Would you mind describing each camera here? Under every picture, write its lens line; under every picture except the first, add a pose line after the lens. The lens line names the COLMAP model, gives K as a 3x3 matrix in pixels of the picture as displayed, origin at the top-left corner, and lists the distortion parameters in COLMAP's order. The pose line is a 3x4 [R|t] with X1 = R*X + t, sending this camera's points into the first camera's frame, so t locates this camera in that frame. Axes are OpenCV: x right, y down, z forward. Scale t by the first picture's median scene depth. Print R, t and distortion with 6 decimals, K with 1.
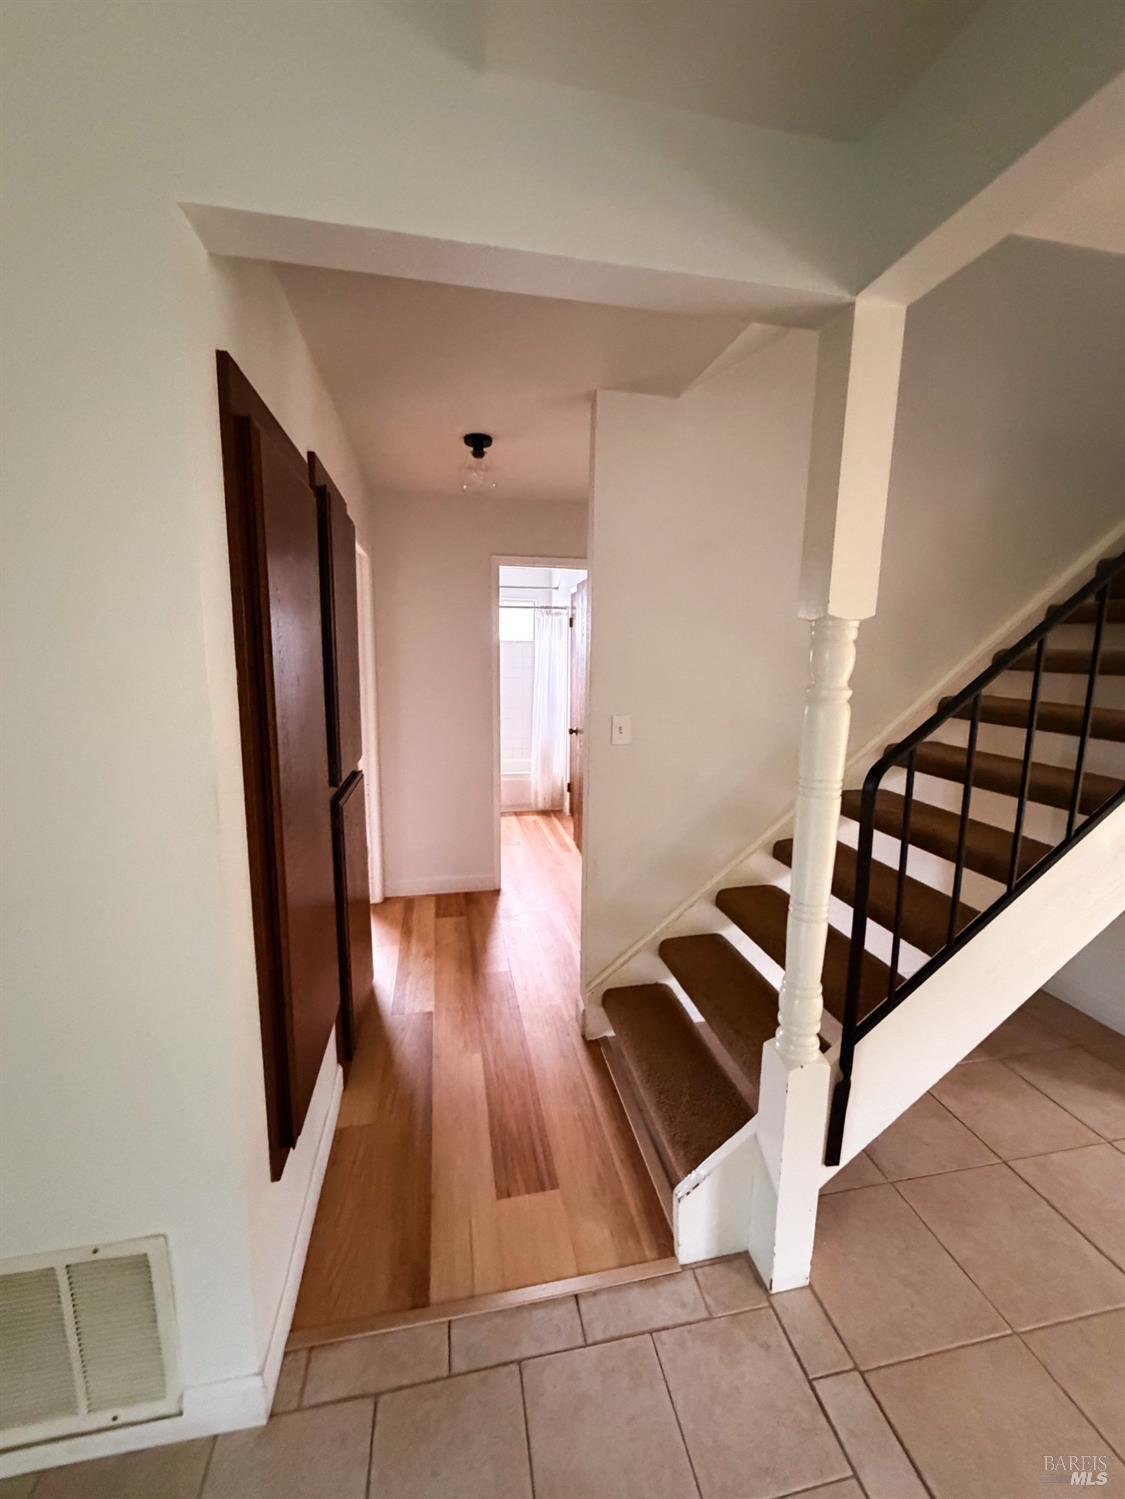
lens RADIAL K [[597.4, 0, 560.2], [0, 597.4, 746.2], [0, 0, 1]] dist [0.001175, -0.000247]
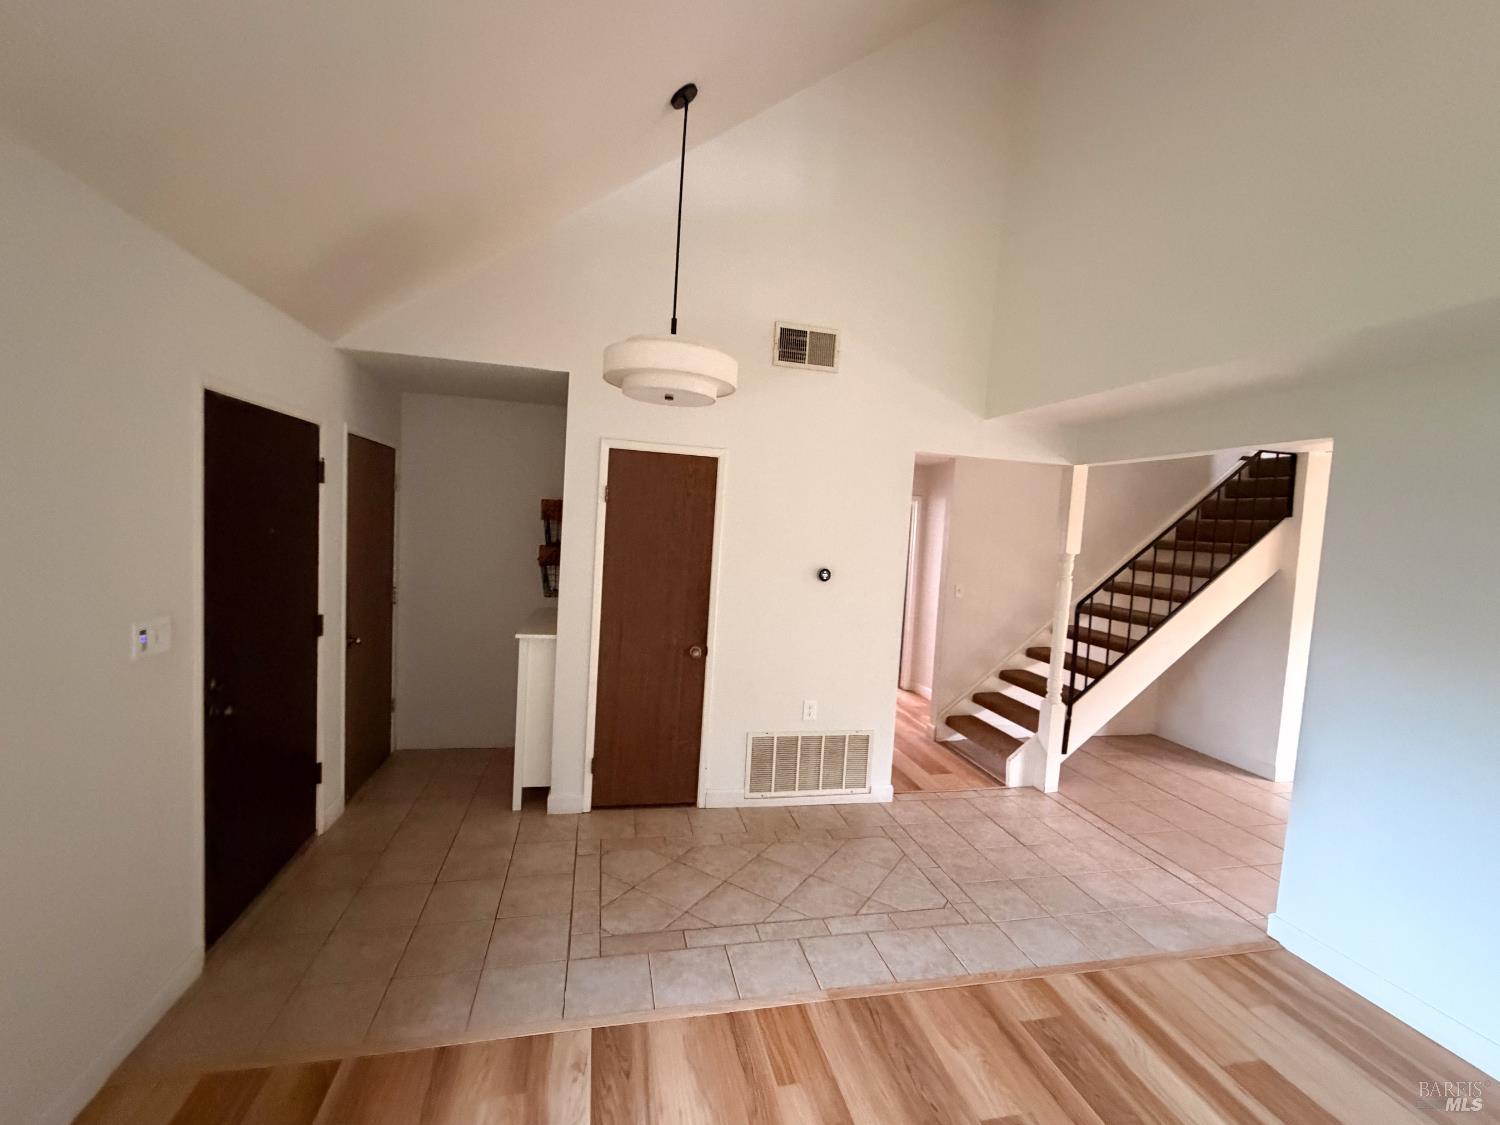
lens RADIAL K [[632.4, 0, 744.0], [0, 632.4, 564.7], [0, 0, 1]] dist [0.002535, 0.000104]
pose [[0.996647, 0.056296, 0.059370, -1.202612], [-0.048443, 0.990810, -0.126292, 0.292986], [-0.065935, 0.122992, 0.990215, -1.833456]]
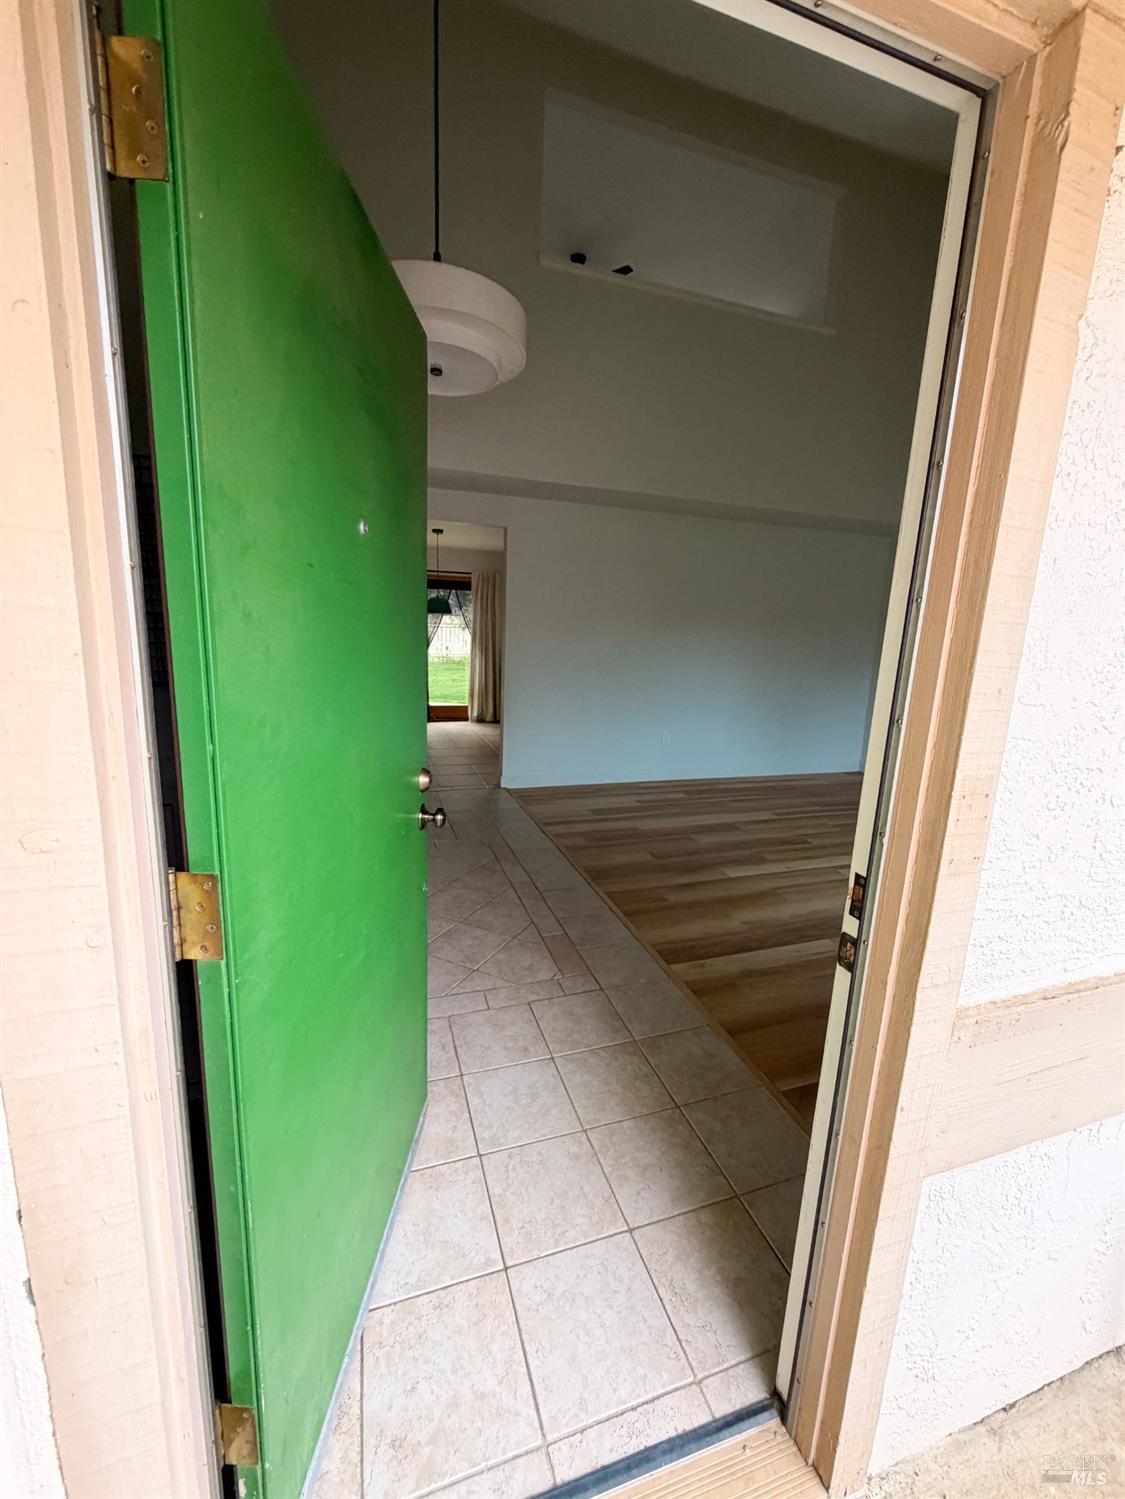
lens RADIAL K [[595.6, 0, 560.5], [0, 595.6, 745.9], [0, 0, 1]] dist [0.000617, 0.000005]
pose [[-0.149377, -0.193886, 0.969585, -2.840084], [0.150474, 0.964708, 0.216093, 0.129408], [-0.977264, 0.178177, -0.114930, 0.029440]]
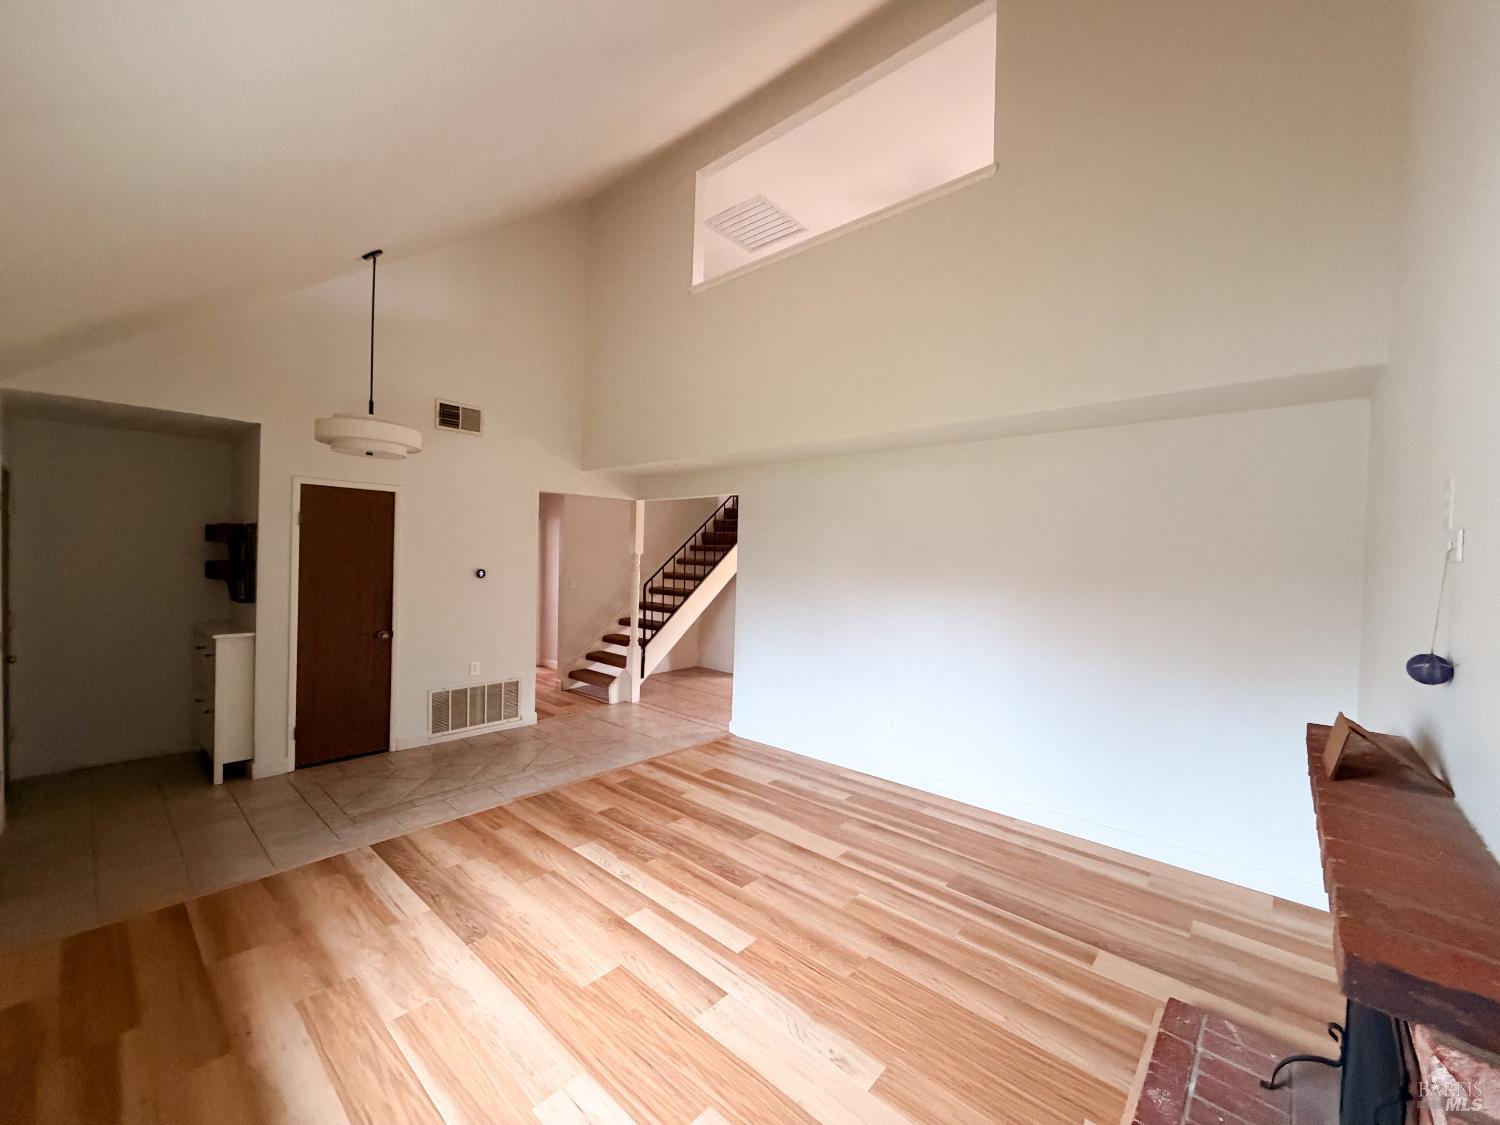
lens RADIAL K [[597.8, 0, 744.7], [0, 597.8, 564.9], [0, 0, 1]] dist [0.001175, -0.000247]
pose [[0.783532, 0.012376, 0.621228, -1.677444], [0.091889, 0.986500, -0.135550, 0.553423], [-0.614519, 0.163292, 0.771818, -2.952796]]
